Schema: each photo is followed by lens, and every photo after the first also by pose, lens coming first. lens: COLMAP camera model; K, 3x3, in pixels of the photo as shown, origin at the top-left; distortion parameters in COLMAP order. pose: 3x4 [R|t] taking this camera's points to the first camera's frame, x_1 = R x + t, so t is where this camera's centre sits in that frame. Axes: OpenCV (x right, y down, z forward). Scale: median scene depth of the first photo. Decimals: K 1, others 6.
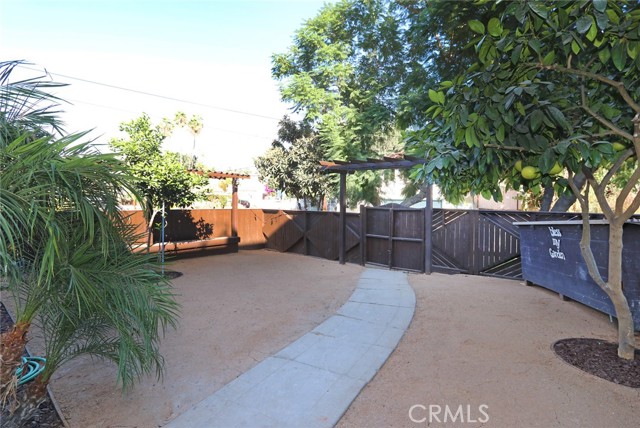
lens RADIAL K [[304.8, 0, 322.6], [0, 304.8, 211.2], [0, 0, 1]] dist [-0.003506, -0.000456]
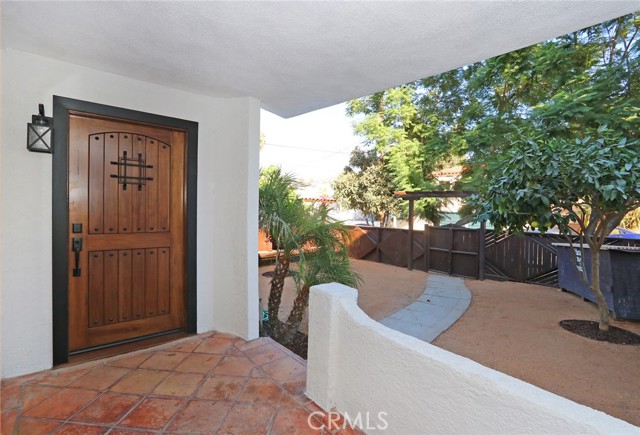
lens RADIAL K [[295.7, 0, 319.2], [0, 295.7, 217.9], [0, 0, 1]] dist [-0.004738, -0.000062]
pose [[0.984143, 0.009109, -0.177141, -0.070877], [-0.009853, 0.999946, -0.003322, -0.030219], [0.177101, 0.005015, 0.984180, -0.224766]]
